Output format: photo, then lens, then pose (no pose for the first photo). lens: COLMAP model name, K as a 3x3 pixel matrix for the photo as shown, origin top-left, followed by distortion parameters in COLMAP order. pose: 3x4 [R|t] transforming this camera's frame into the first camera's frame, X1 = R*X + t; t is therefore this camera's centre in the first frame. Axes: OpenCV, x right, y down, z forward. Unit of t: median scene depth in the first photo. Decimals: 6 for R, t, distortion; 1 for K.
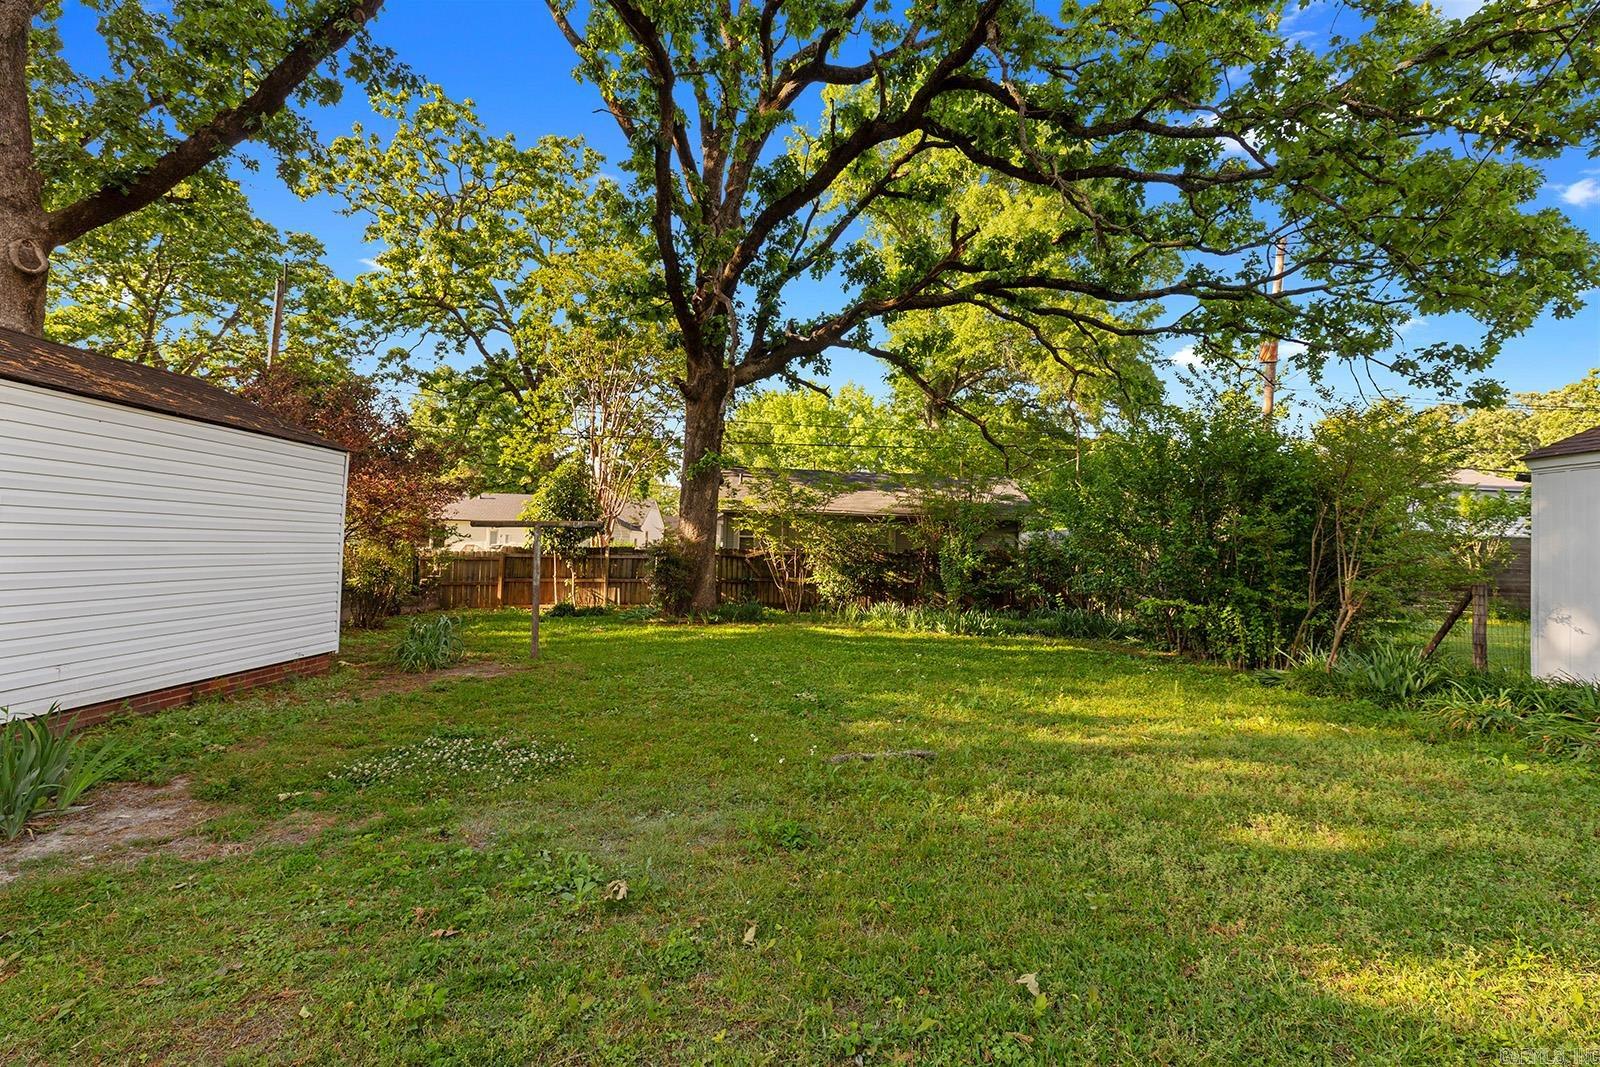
lens RADIAL K [[708.1, 0, 806.2], [0, 708.1, 533.2], [0, 0, 1]] dist [-0.001373, -0.000091]
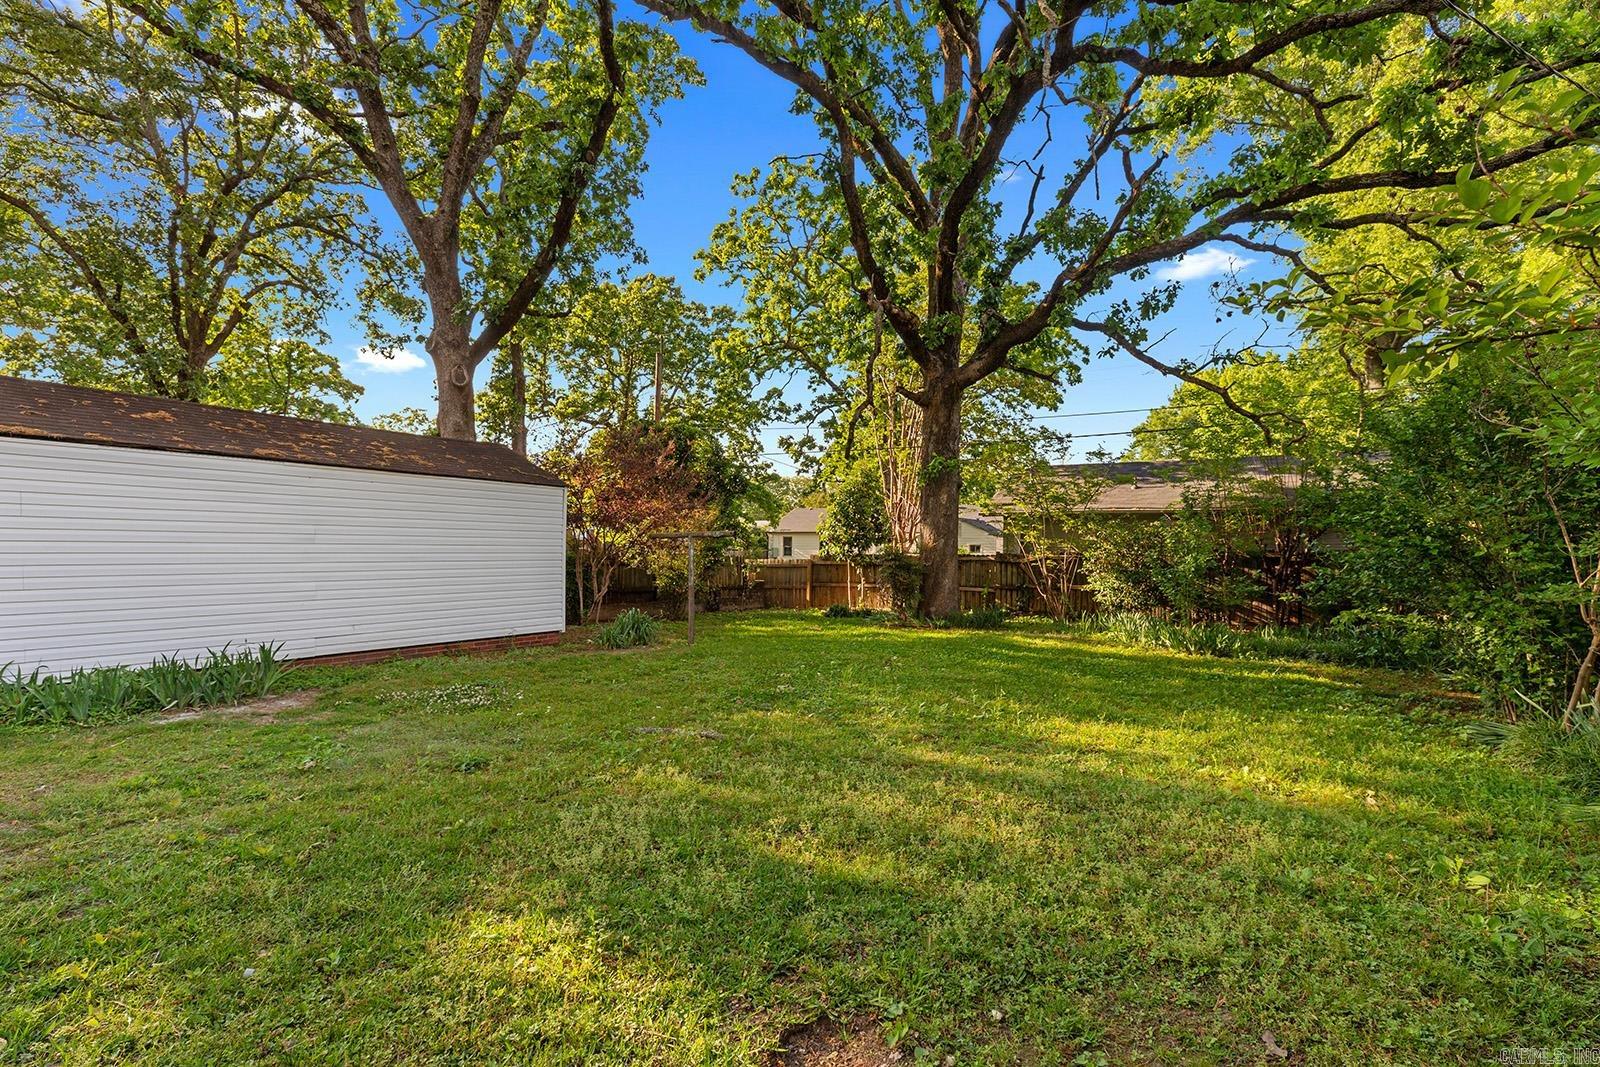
lens RADIAL K [[708.6, 0, 806.0], [0, 708.6, 559.5], [0, 0, 1]] dist [-0.000782, -0.000016]
pose [[0.834246, -0.010357, -0.551296, 0.253341], [0.026076, 0.999446, 0.020683, 0.004399], [0.550776, -0.031631, 0.834054, 0.064167]]
